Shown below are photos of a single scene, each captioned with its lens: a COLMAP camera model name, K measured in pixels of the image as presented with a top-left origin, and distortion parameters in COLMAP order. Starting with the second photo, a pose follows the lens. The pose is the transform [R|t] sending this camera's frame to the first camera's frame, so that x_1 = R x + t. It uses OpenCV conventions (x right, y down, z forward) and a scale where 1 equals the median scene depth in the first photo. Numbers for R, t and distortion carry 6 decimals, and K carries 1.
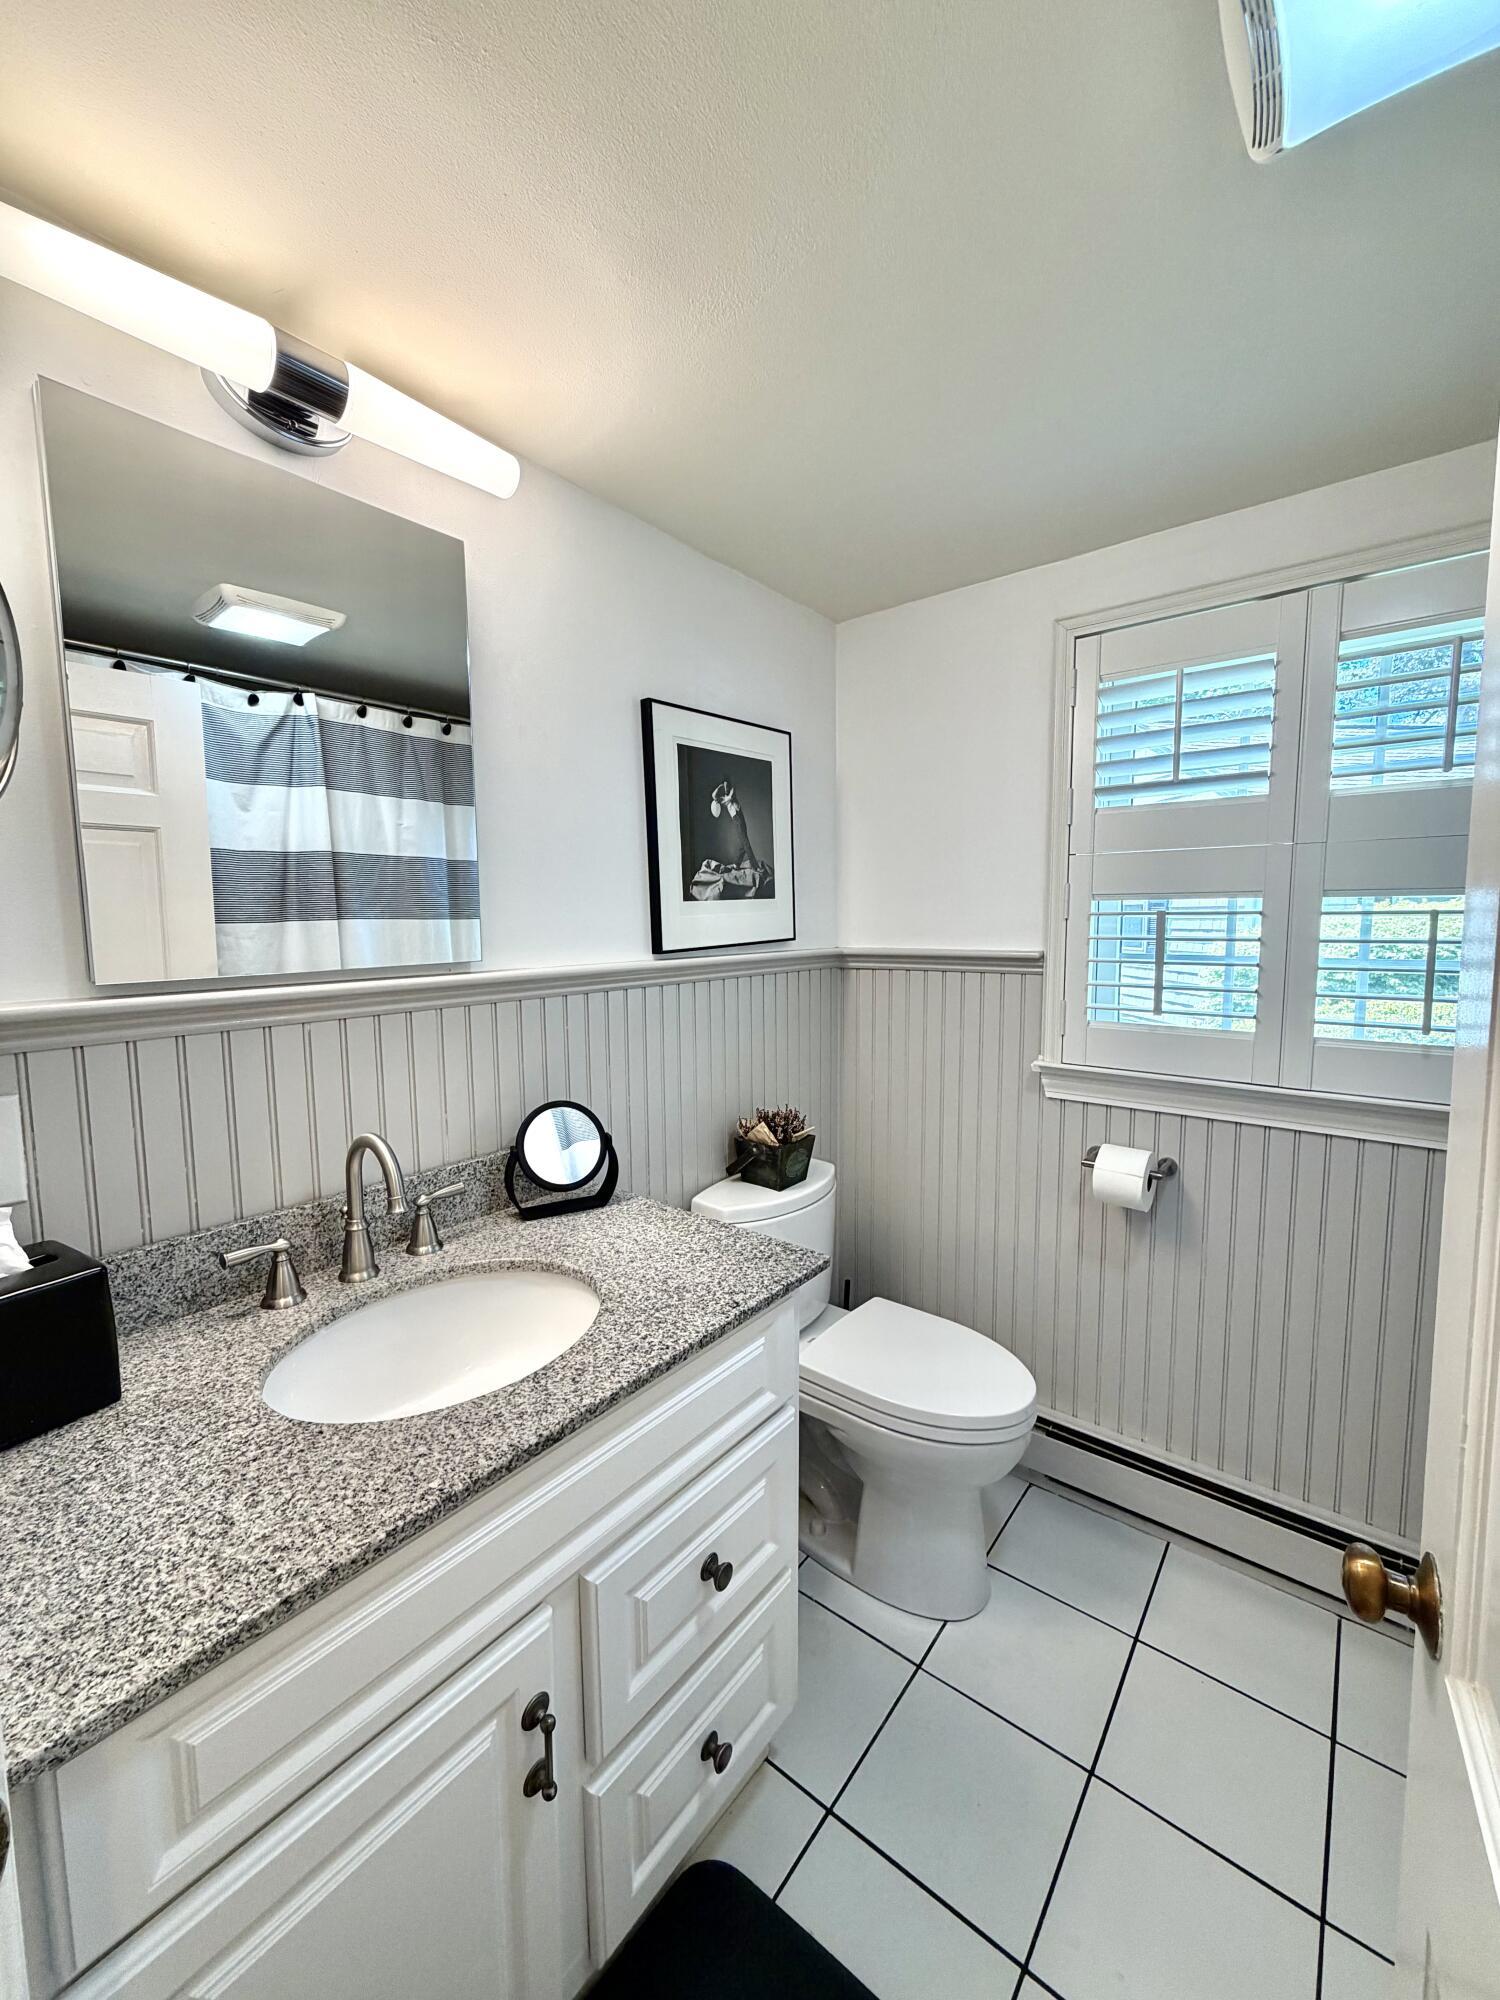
lens RADIAL K [[797.3, 0, 750.0], [0, 797.3, 1000.0], [0, 0, 1]] dist [-0.000434, 0.000160]
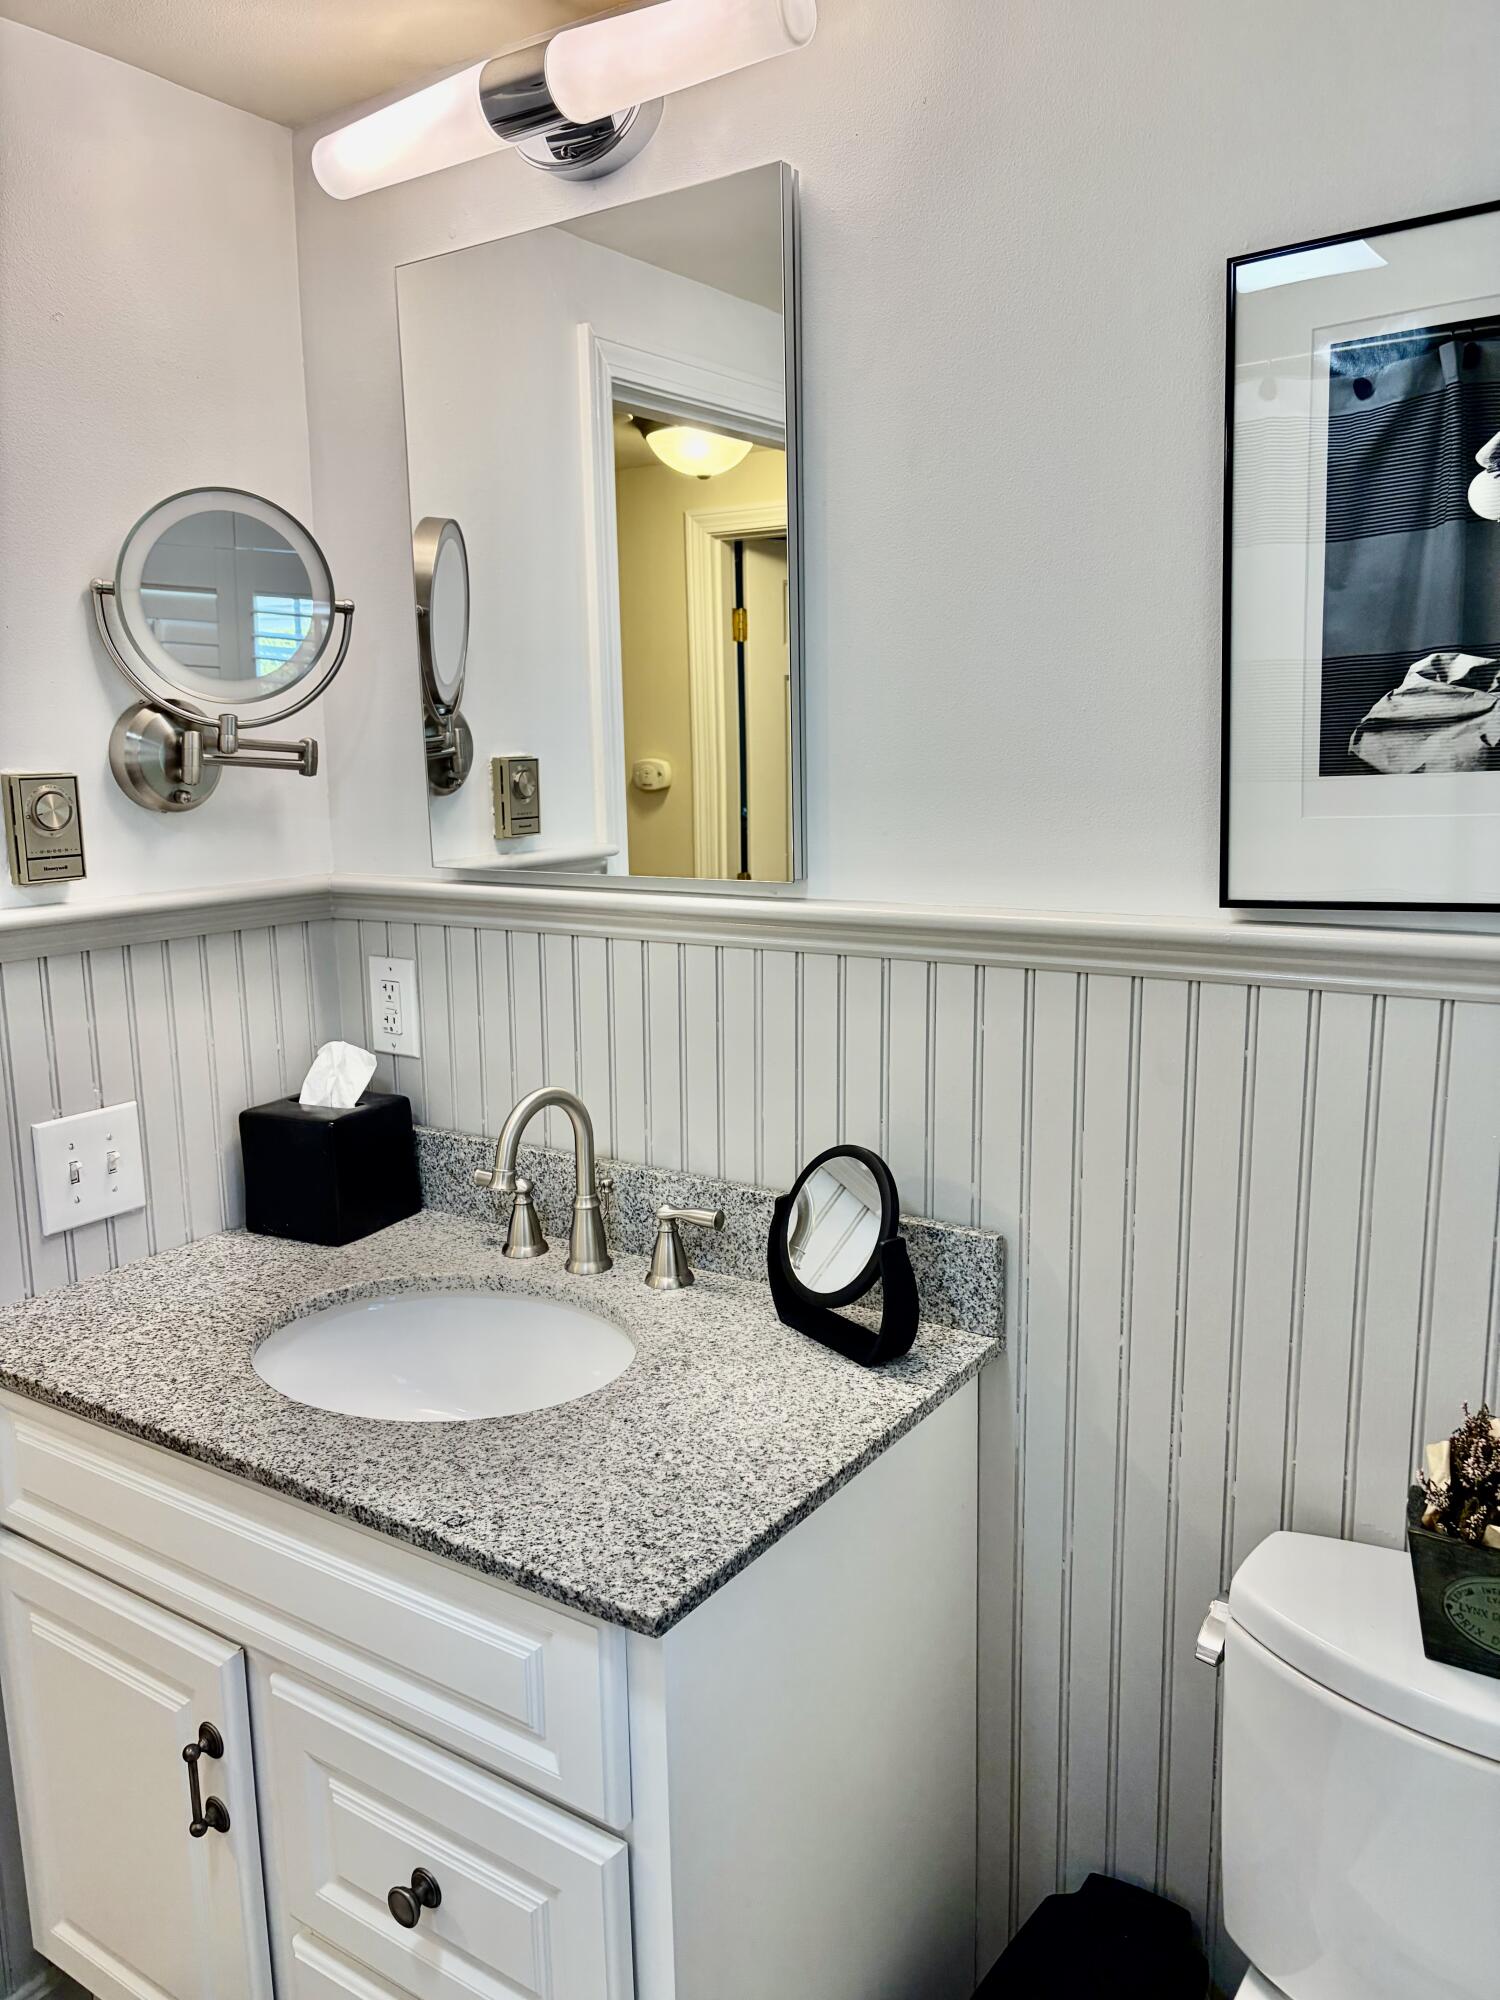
lens RADIAL K [[1514.2, 0, 750.0], [0, 1514.2, 1000.0], [0, 0, 1]] dist [0.006436, -0.002124]
pose [[0.077940, 0.177212, -0.981082, 0.905244], [-0.088288, 0.981436, 0.170262, -0.172011], [0.993041, 0.073347, 0.092139, 0.982954]]
